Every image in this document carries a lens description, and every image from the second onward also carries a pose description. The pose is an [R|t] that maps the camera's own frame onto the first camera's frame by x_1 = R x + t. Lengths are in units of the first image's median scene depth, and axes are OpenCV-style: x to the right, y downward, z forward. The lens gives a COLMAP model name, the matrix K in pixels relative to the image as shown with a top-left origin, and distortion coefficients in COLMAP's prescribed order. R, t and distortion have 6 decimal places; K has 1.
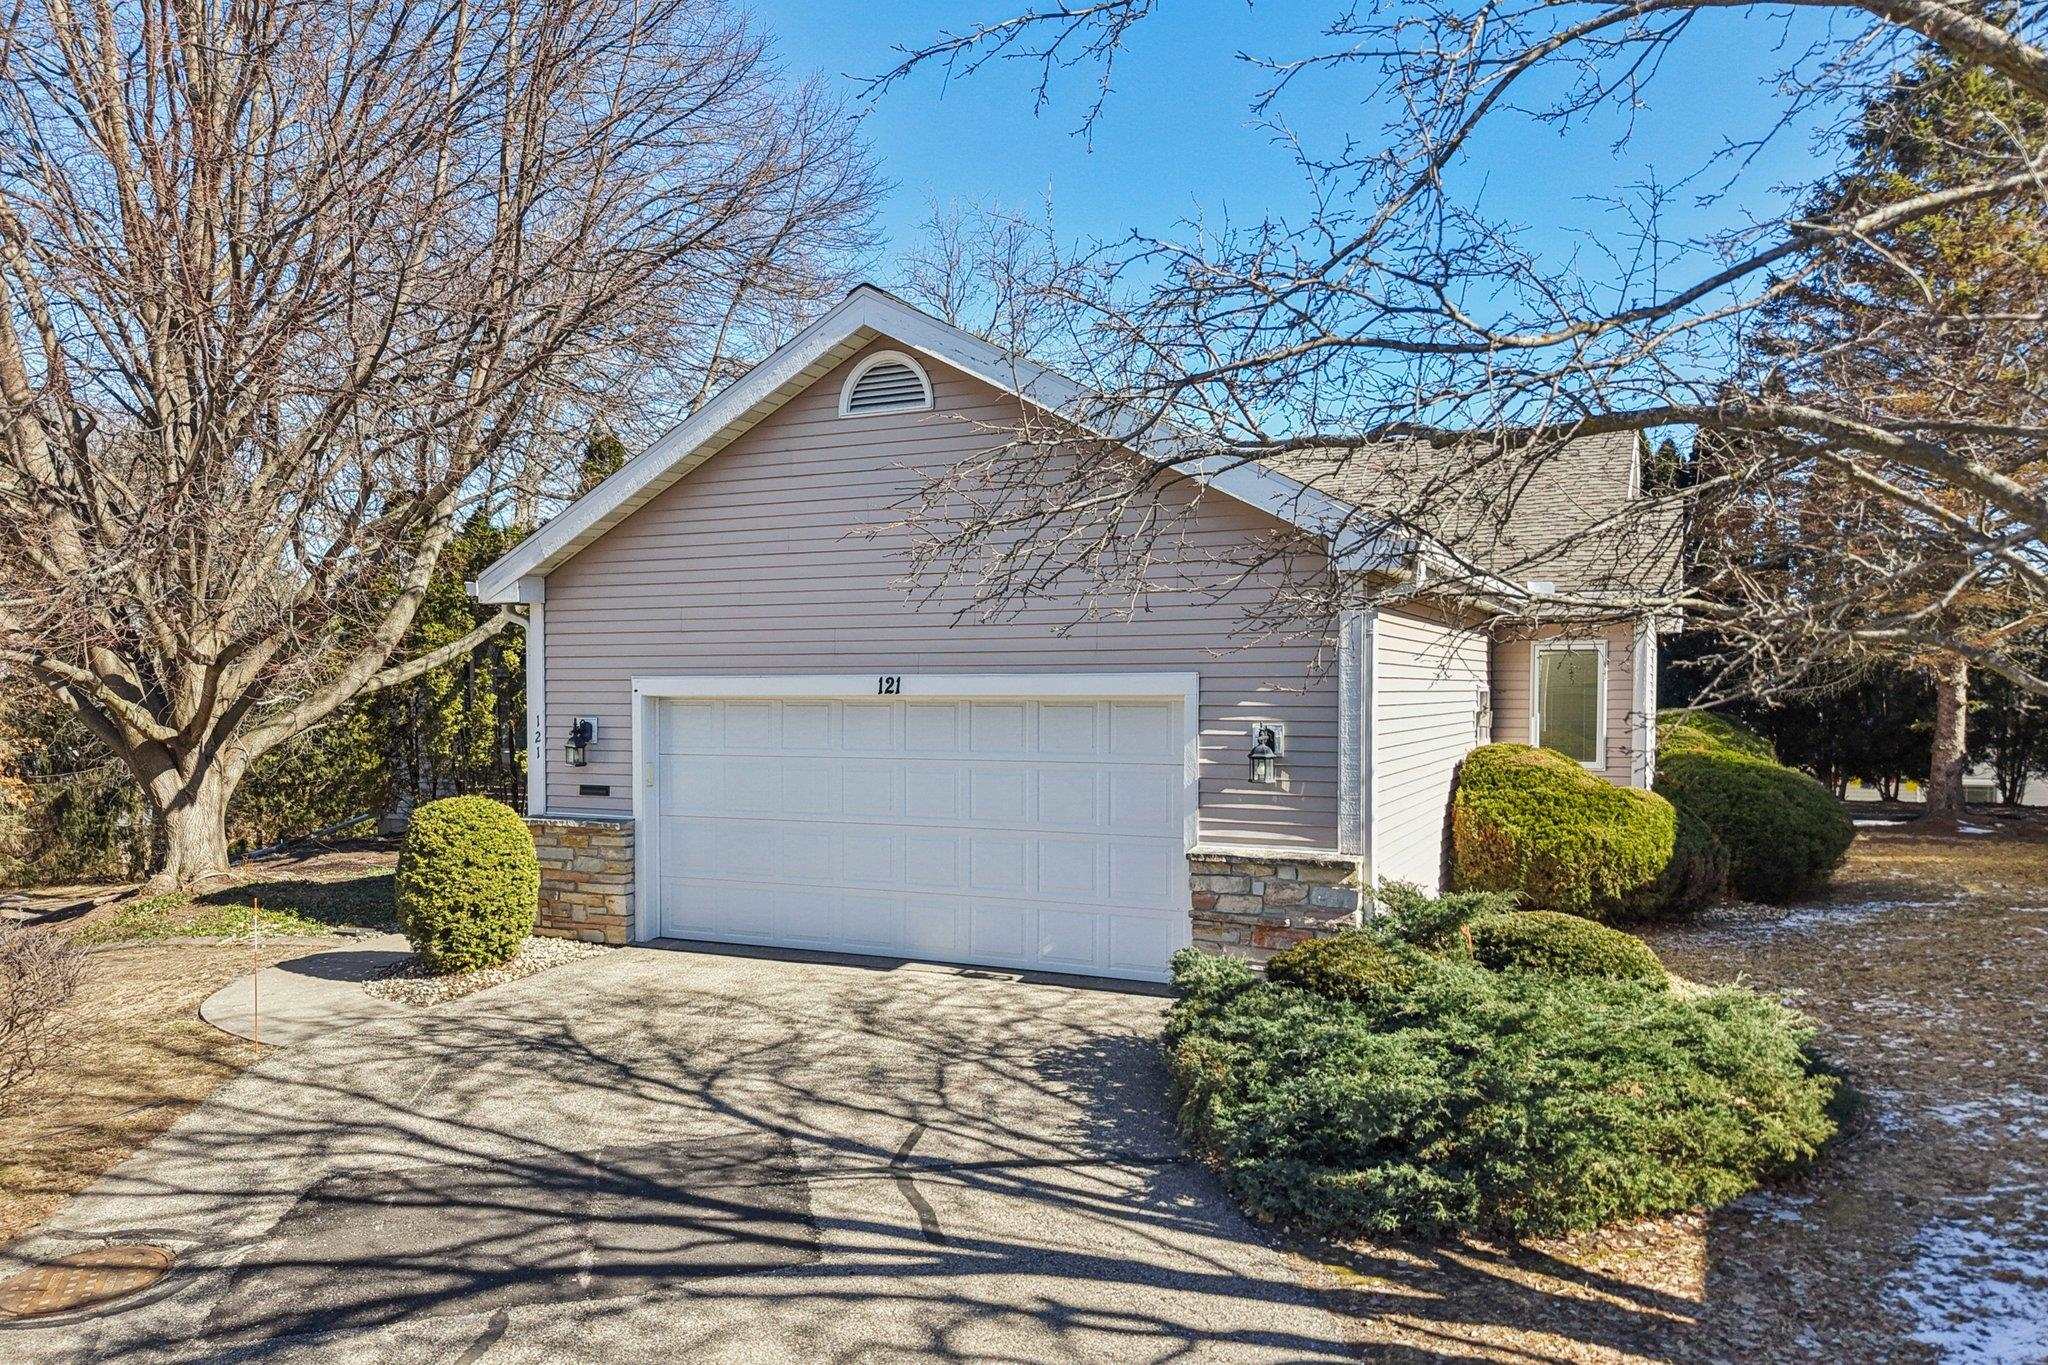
lens RADIAL K [[1332.0, 0, 1056.7], [0, 1332.0, 742.8], [0, 0, 1]] dist [0.001119, 0.000355]
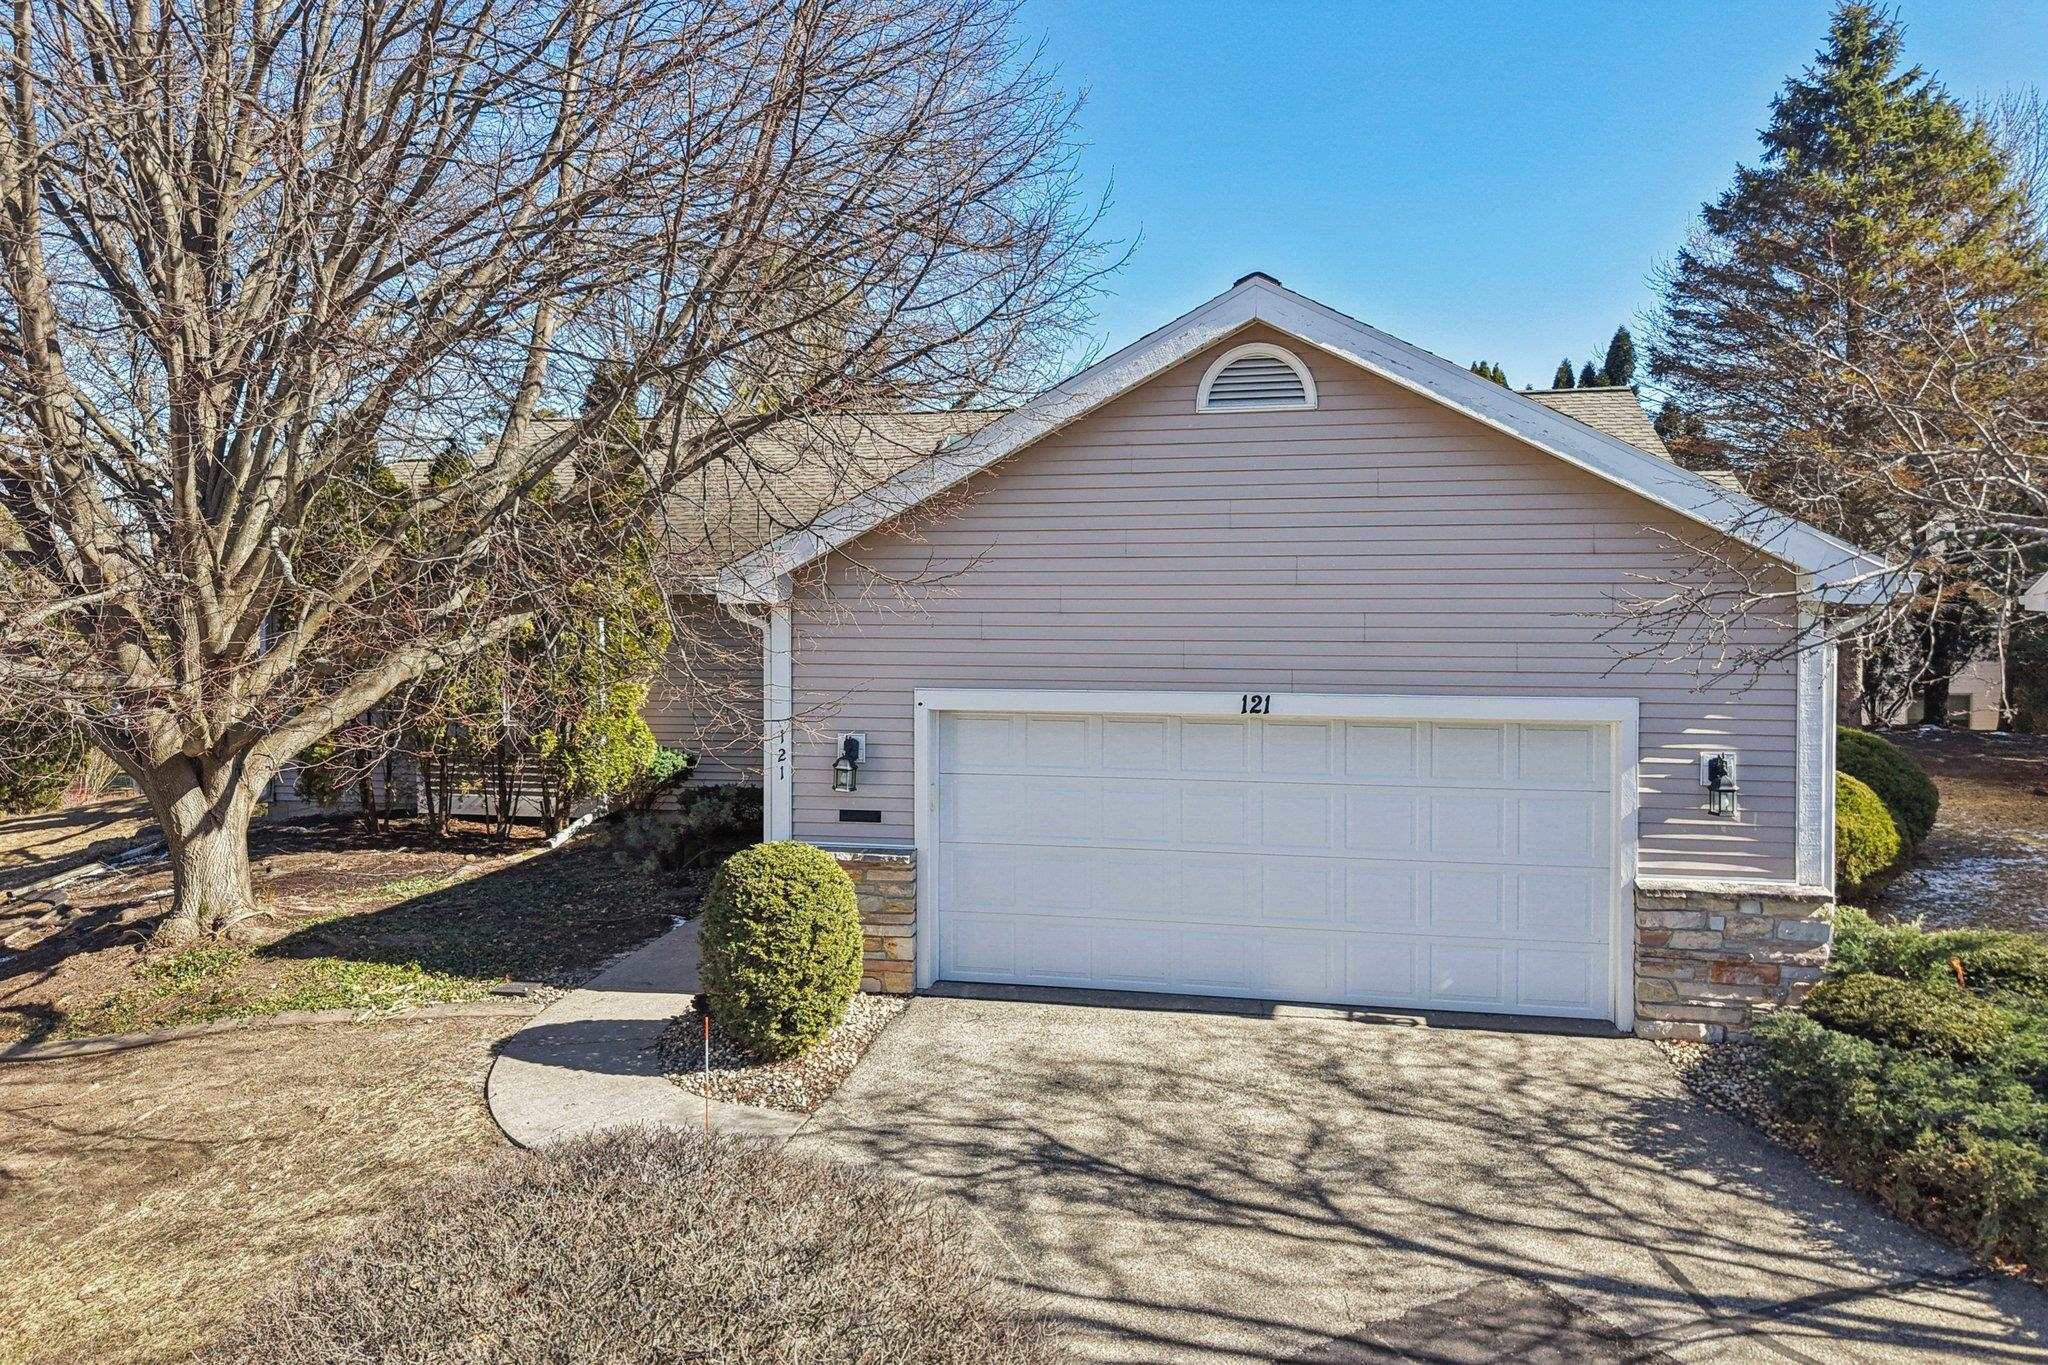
lens RADIAL K [[1337.5, 0, 1046.4], [0, 1337.5, 623.5], [0, 0, 1]] dist [0.005956, -0.001338]
pose [[0.973115, -0.004880, 0.230269, -0.586518], [0.007461, 0.999919, -0.010339, -0.110487], [-0.230200, 0.011779, 0.973072, 0.161909]]
